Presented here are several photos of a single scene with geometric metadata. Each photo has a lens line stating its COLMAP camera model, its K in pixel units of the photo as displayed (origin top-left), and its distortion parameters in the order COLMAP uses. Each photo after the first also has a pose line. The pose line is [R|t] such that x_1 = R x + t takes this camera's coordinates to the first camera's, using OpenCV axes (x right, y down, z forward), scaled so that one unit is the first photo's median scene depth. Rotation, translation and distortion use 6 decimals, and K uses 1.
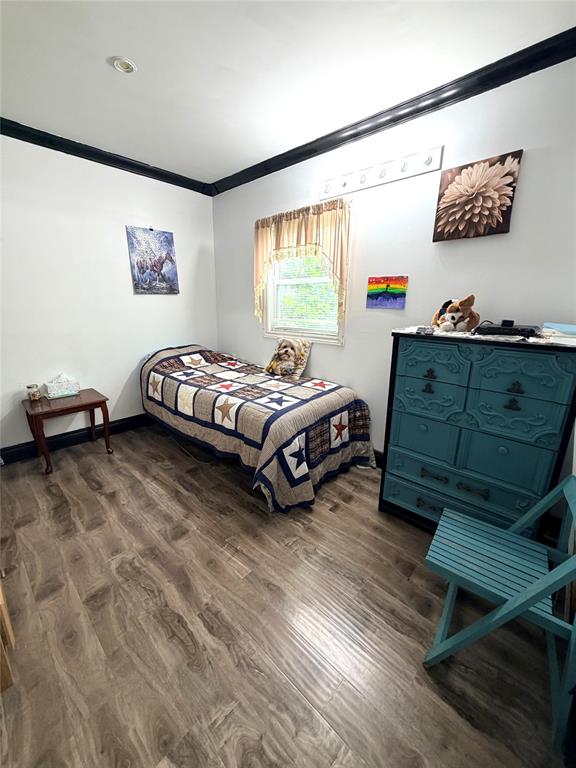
lens RADIAL K [[307.1, 0, 288.5], [0, 307.1, 382.2], [0, 0, 1]] dist [0.000962, -0.000269]
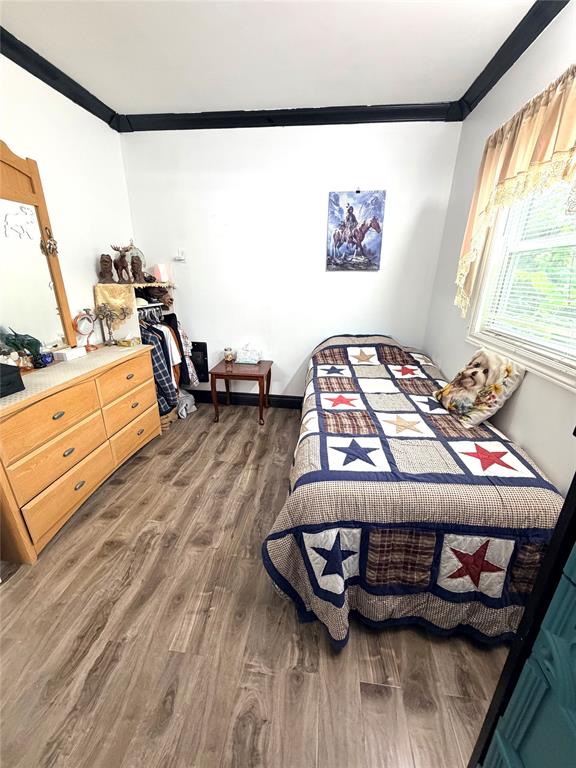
lens RADIAL K [[307.1, 0, 286.0], [0, 307.1, 382.0], [0, 0, 1]] dist [0.000962, -0.000269]
pose [[0.585622, 0.273757, -0.762957, 0.268429], [-0.215897, 0.959922, 0.178714, -0.132814], [0.781304, 0.060061, 0.621255, 0.444939]]
